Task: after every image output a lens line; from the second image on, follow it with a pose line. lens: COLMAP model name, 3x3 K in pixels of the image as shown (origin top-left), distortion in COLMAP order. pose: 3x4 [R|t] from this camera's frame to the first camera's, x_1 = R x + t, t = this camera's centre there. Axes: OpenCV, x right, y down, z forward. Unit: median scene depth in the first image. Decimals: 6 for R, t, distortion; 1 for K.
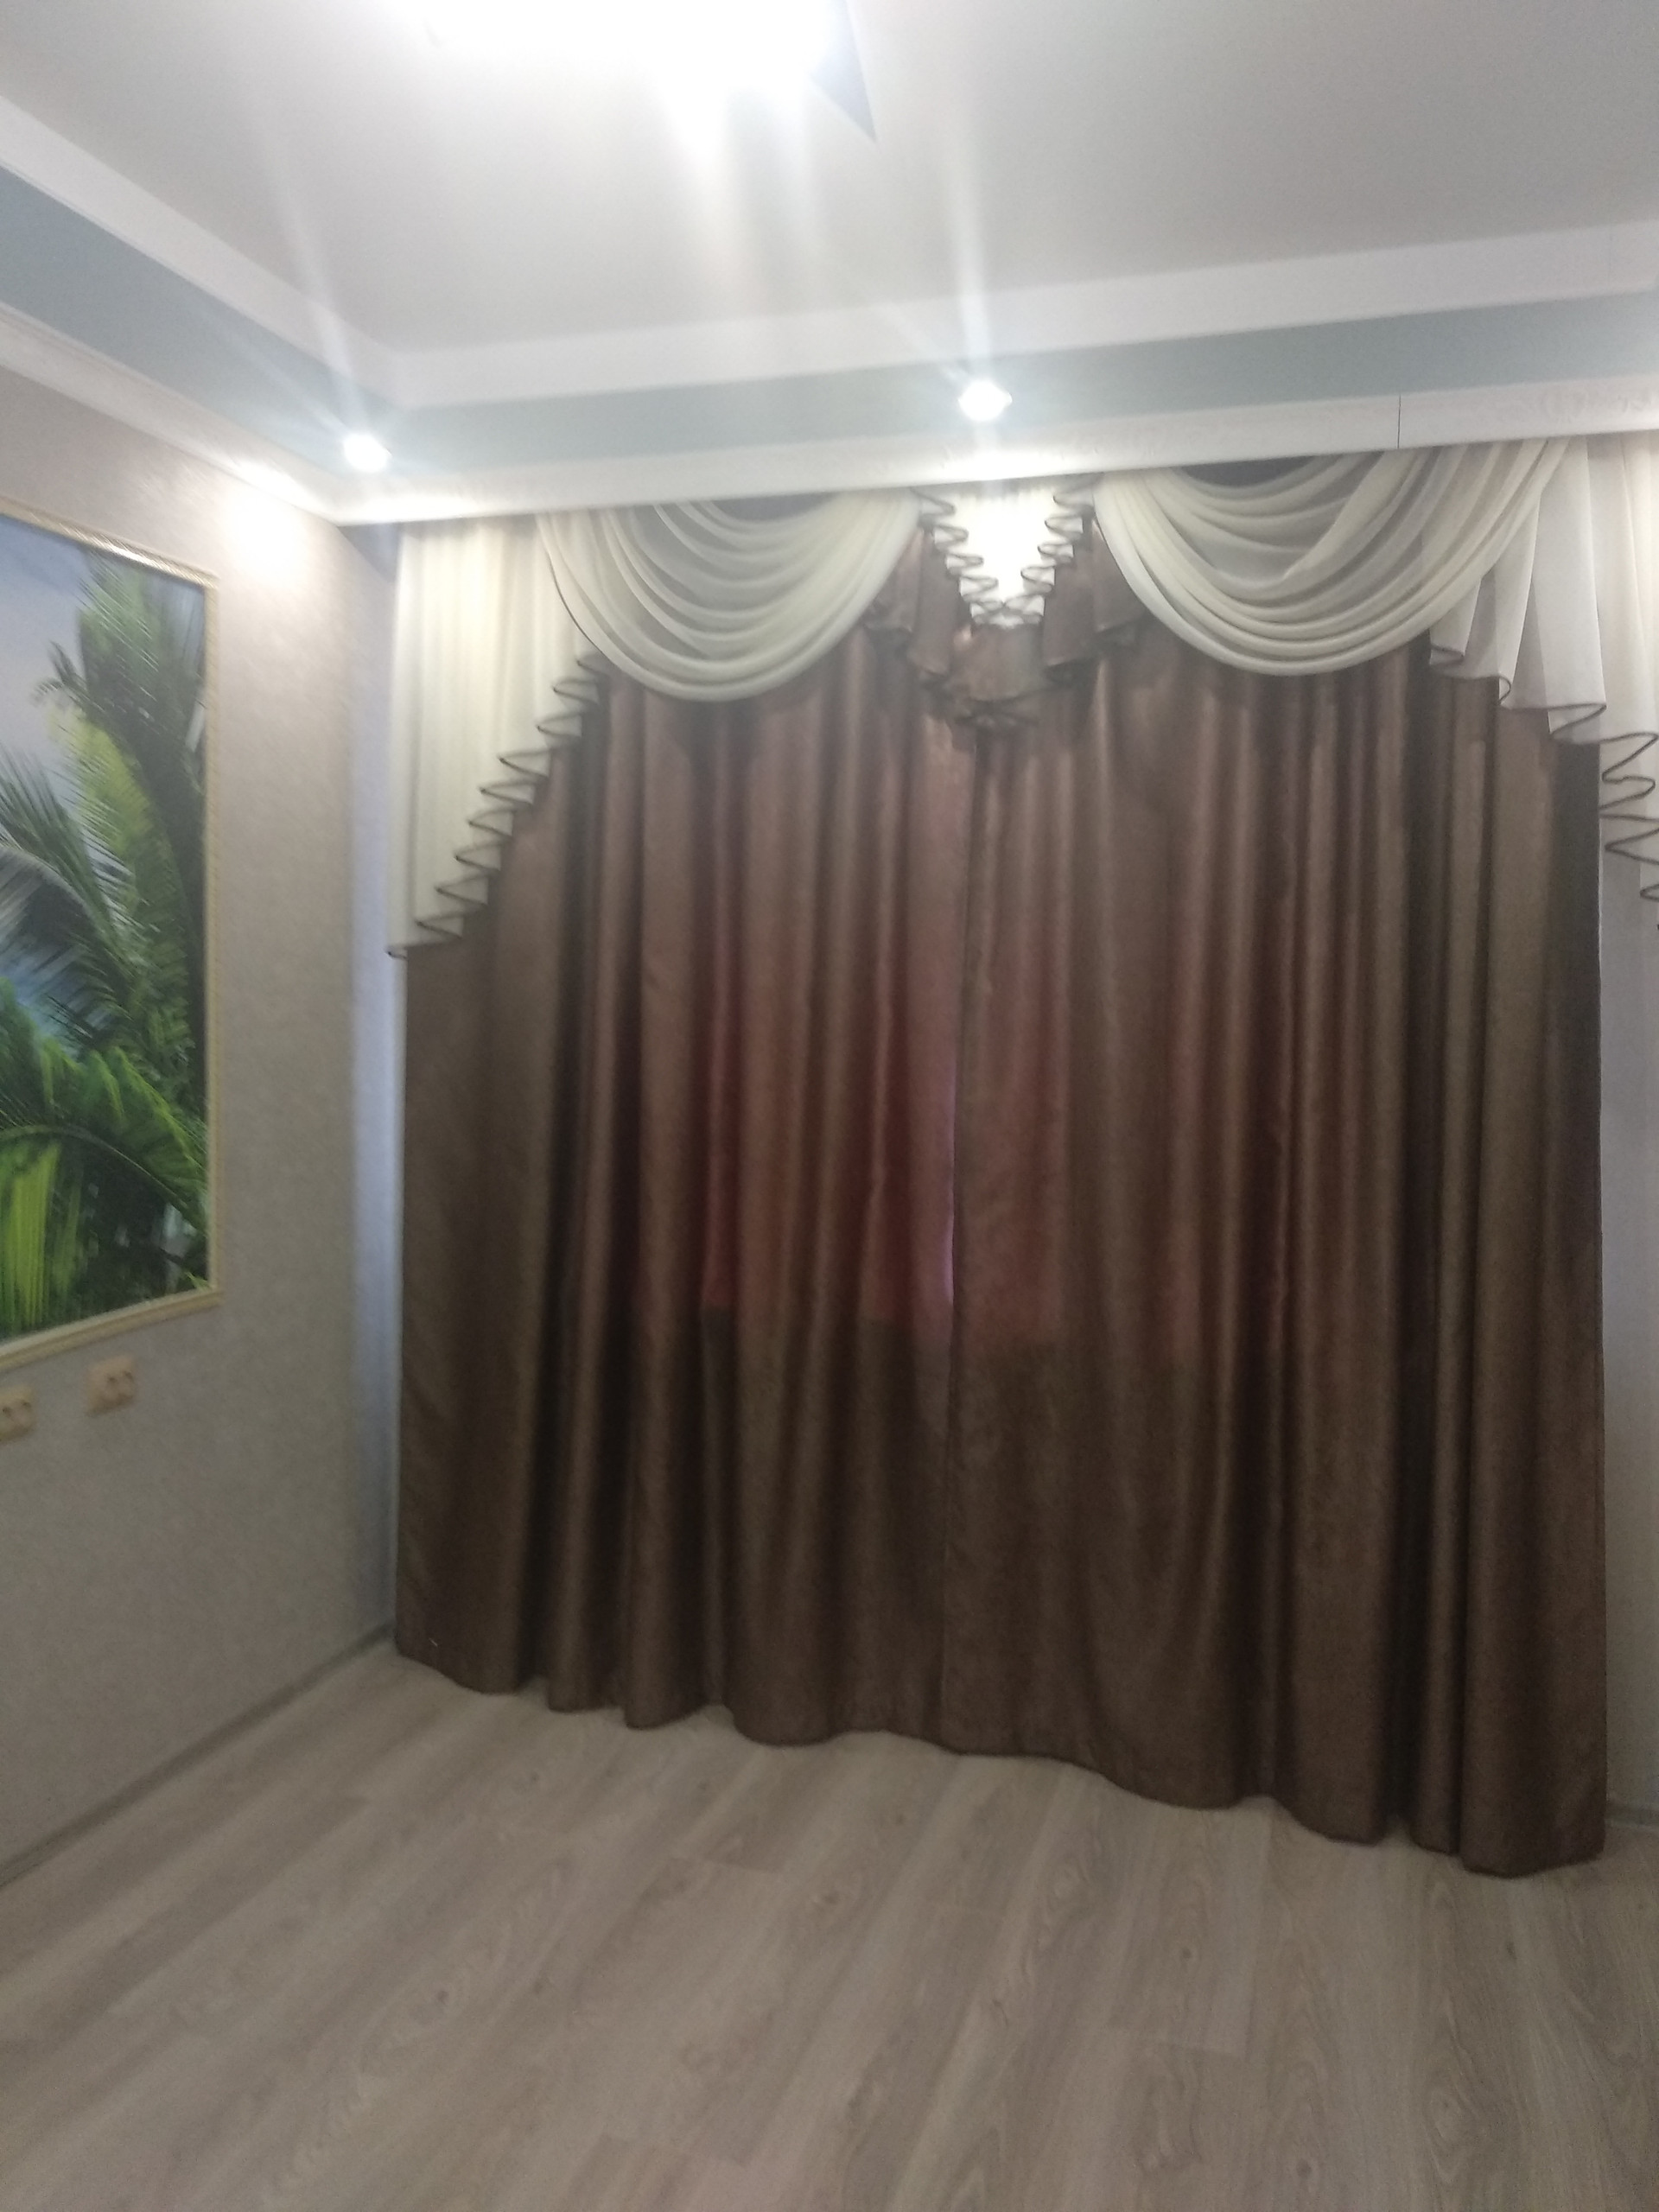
lens RADIAL K [[1739.3, 0, 829.5], [0, 1739.3, 1106.0], [0, 0, 1]] dist [0.077625, -0.138942]
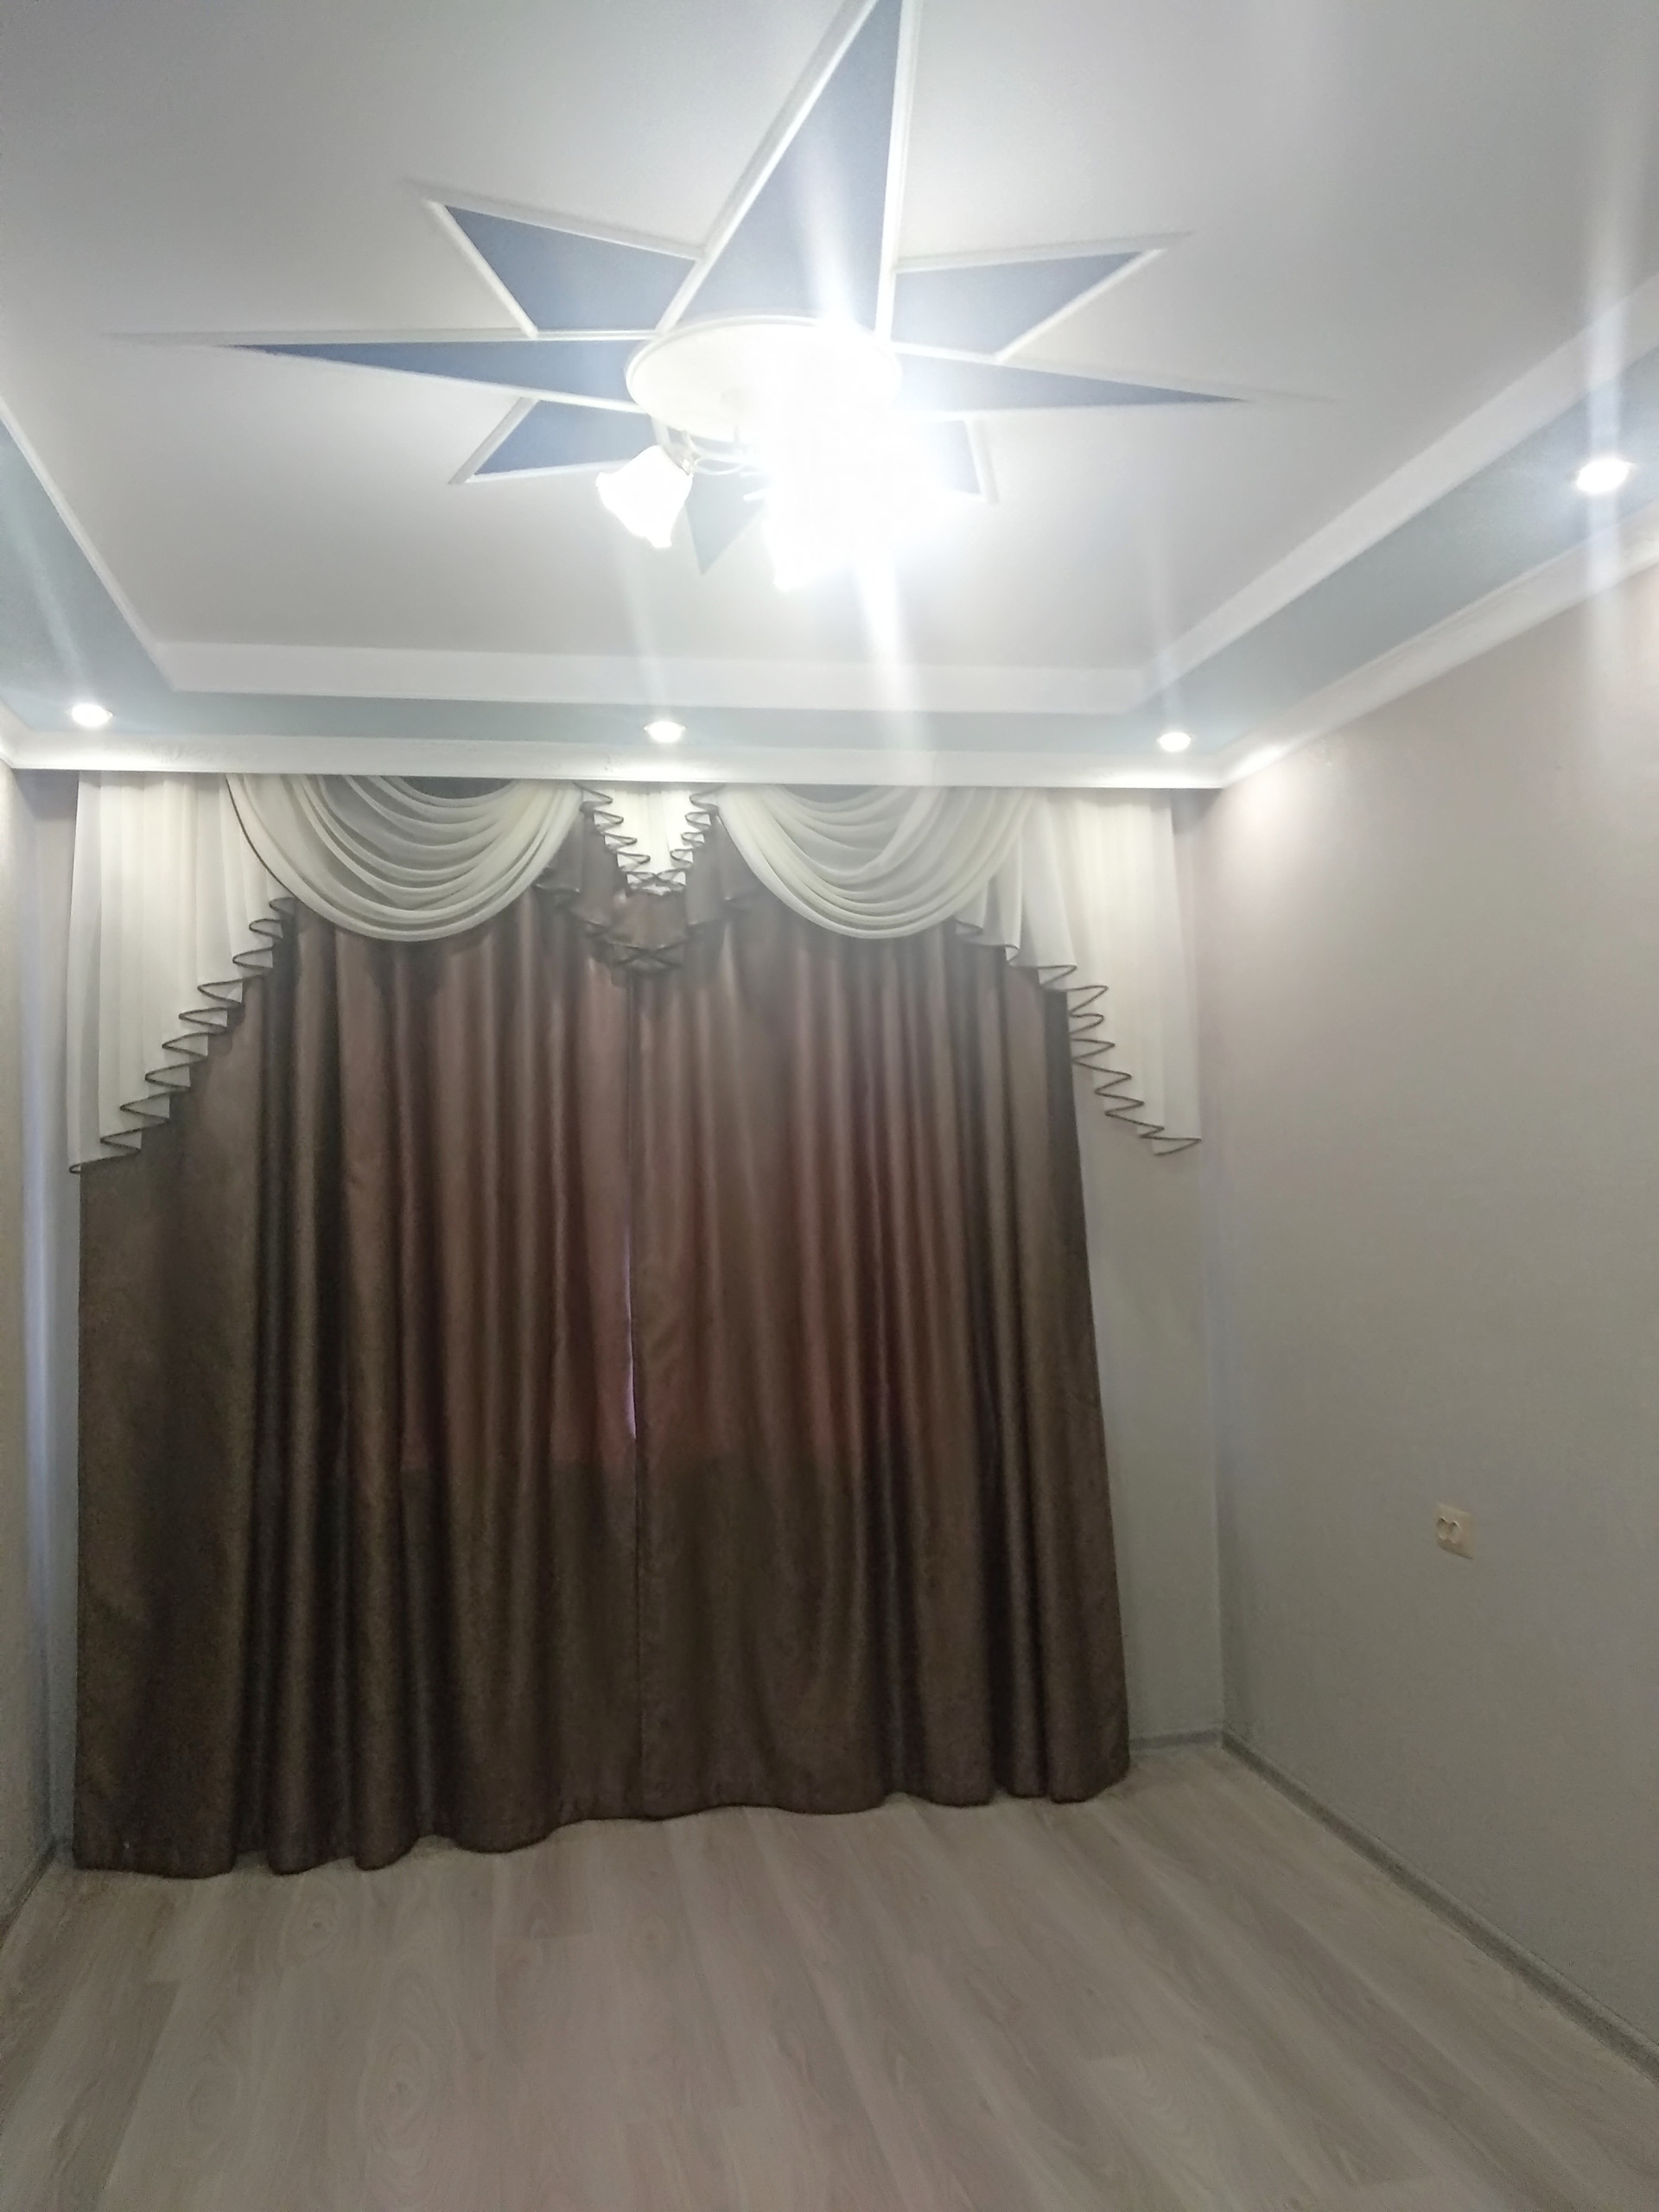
lens RADIAL K [[1756.8, 0, 804.3], [0, 1756.8, 1116.3], [0, 0, 1]] dist [0.054727, -0.066952]
pose [[0.870569, -0.027632, 0.491271, -0.437111], [0.078556, 0.993421, -0.083331, 0.003487], [-0.485736, 0.111137, 0.867012, -0.146767]]
